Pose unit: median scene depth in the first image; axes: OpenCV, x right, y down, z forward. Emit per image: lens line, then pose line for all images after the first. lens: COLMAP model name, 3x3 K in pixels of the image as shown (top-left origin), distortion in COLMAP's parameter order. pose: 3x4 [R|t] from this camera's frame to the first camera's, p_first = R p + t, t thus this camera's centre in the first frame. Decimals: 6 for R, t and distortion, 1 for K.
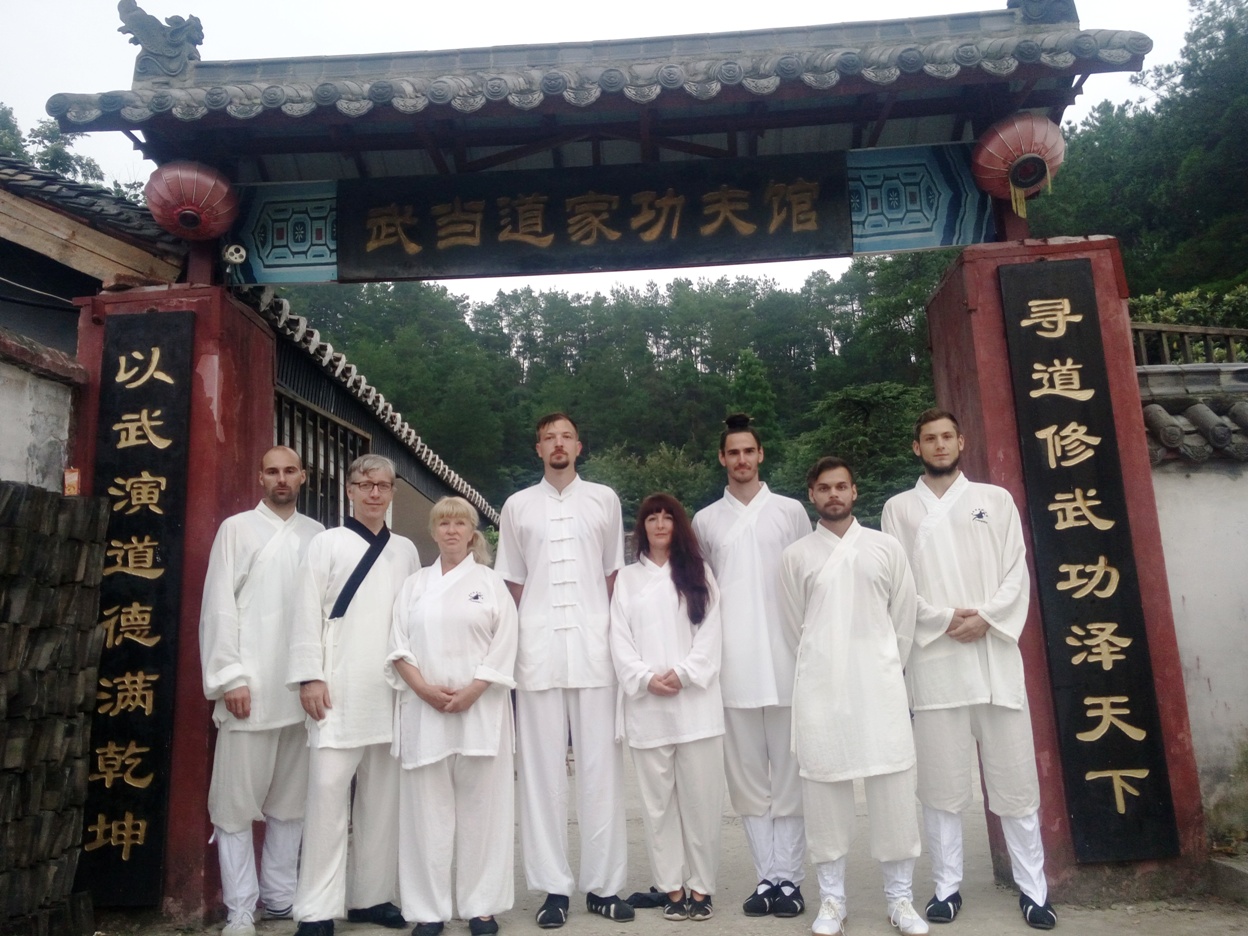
lens RADIAL K [[1029.0, 0, 623.1], [0, 1029.0, 474.8], [0, 0, 1]] dist [0.039446, -0.045592]
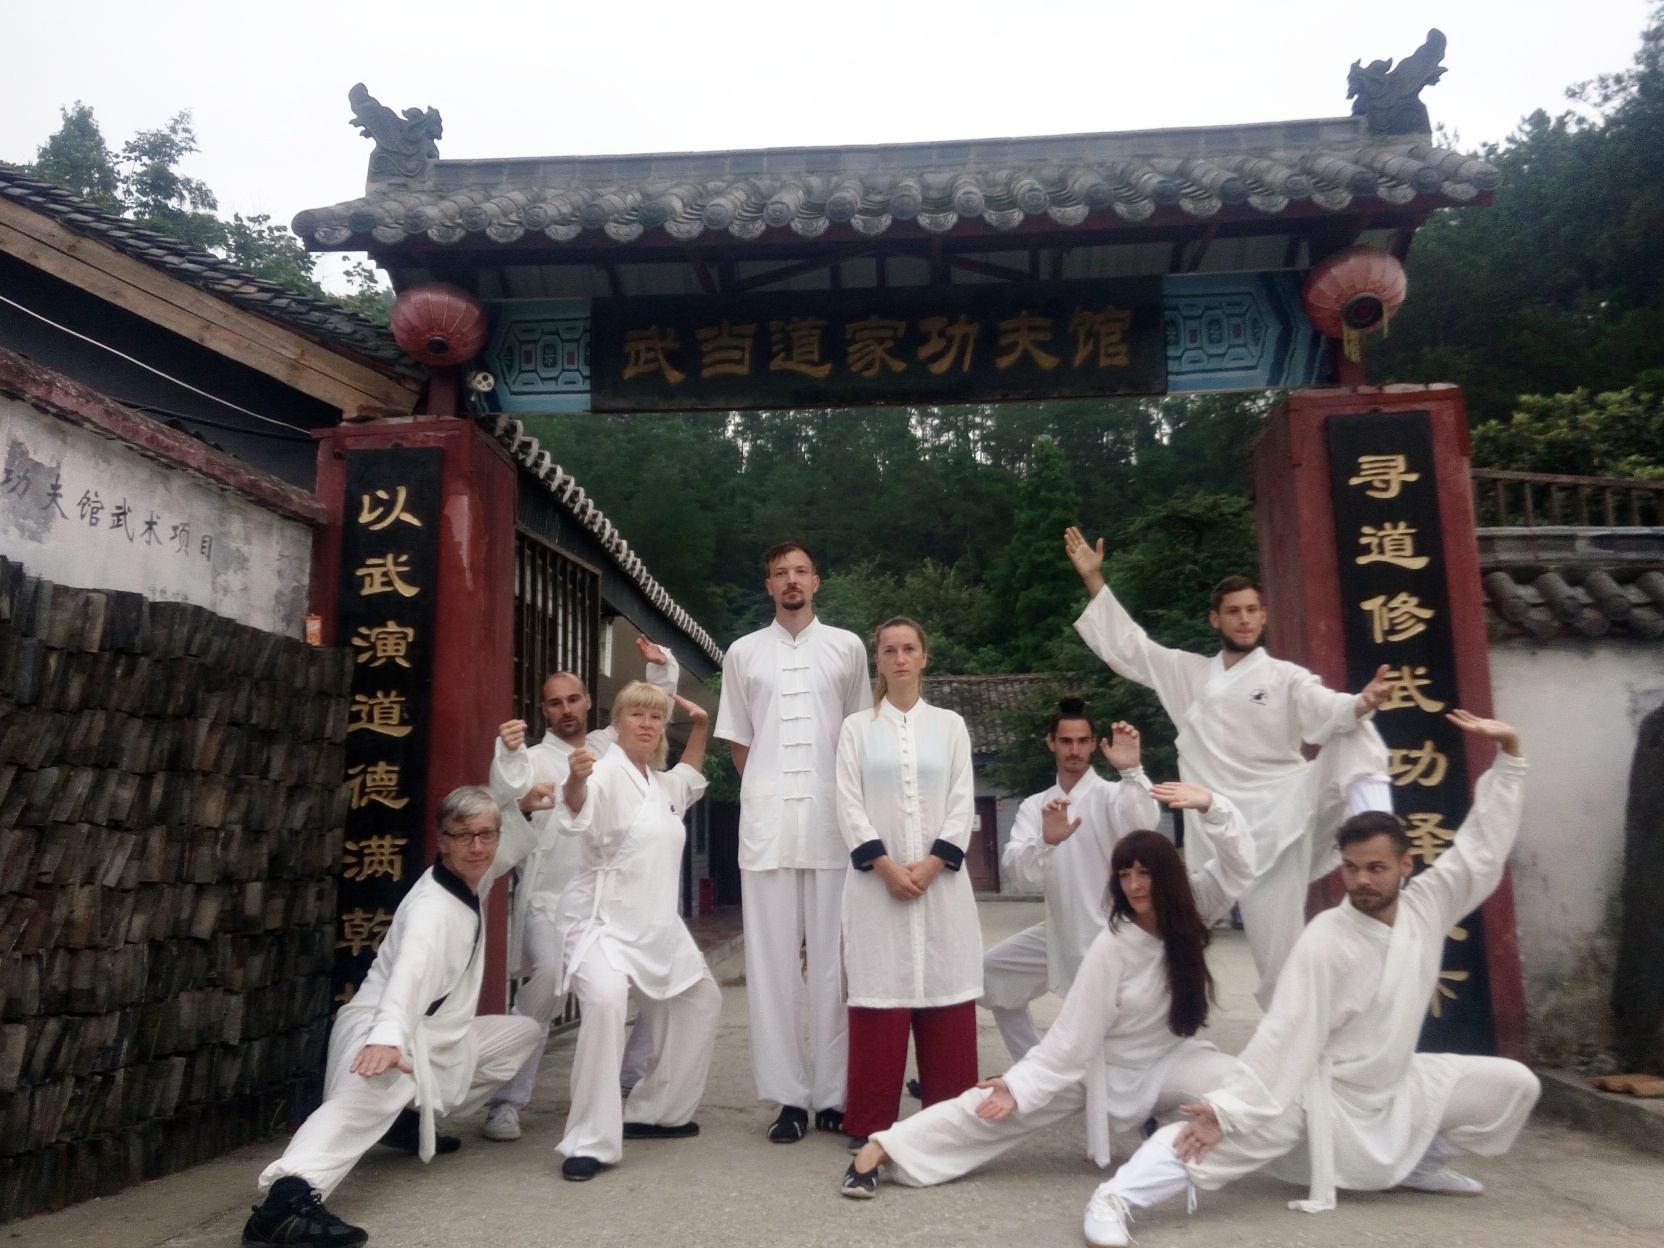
lens RADIAL K [[1372.0, 0, 819.7], [0, 1372.0, 617.3], [0, 0, 1]] dist [0.039446, -0.045592]
pose [[0.998998, 0.023000, -0.038402, -0.027298], [-0.022464, 0.999645, 0.014333, -0.030263], [0.038718, -0.013456, 0.999160, -0.203586]]
